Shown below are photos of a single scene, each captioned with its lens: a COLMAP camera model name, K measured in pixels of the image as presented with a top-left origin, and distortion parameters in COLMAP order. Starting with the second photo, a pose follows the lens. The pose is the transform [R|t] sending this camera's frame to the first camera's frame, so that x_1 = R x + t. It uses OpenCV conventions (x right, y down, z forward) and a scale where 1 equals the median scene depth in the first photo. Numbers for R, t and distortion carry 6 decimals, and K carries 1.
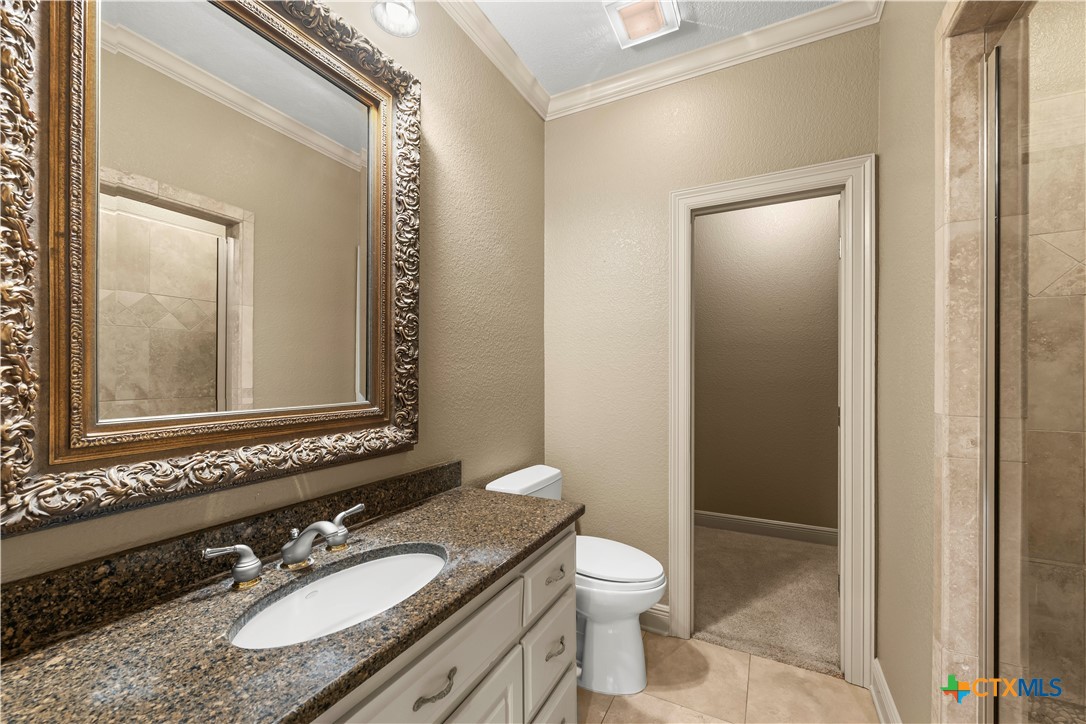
lens RADIAL K [[426.2, 0, 548.4], [0, 426.2, 362.9], [0, 0, 1]] dist [0.000165, 0.000109]
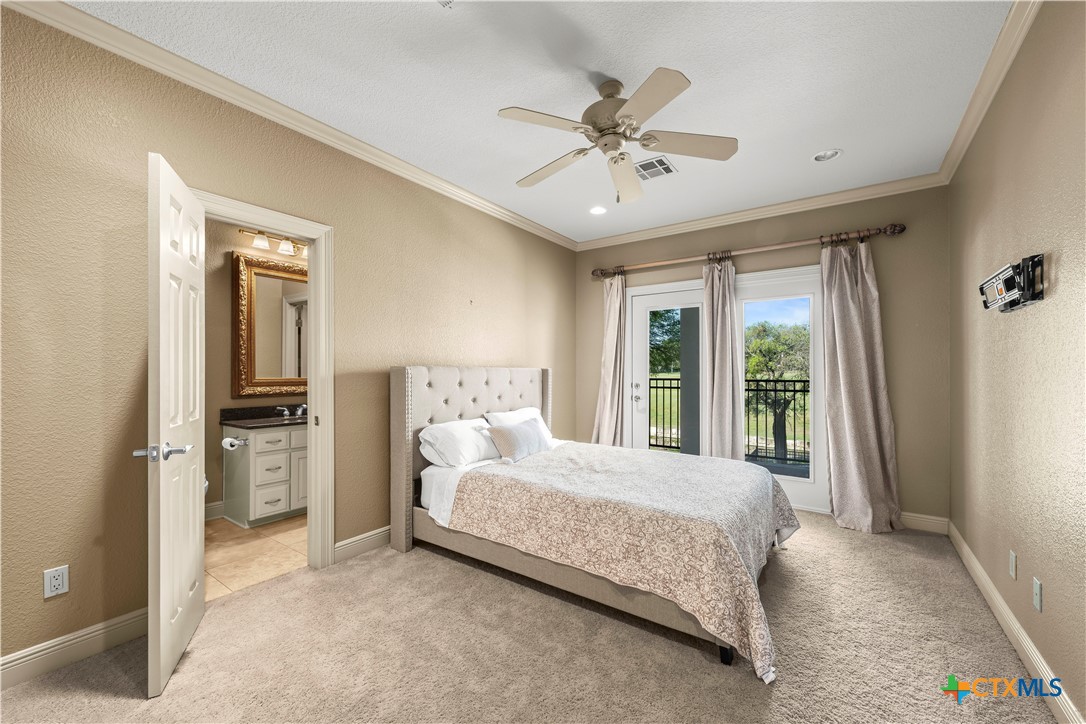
lens RADIAL K [[426.2, 0, 548.4], [0, 426.2, 362.9], [0, 0, 1]] dist [0.000165, 0.000109]
pose [[0.989976, -0.000134, -0.141236, 2.021432], [0.000750, 0.999990, 0.004310, -0.033002], [0.141234, -0.004372, 0.989967, -2.304590]]
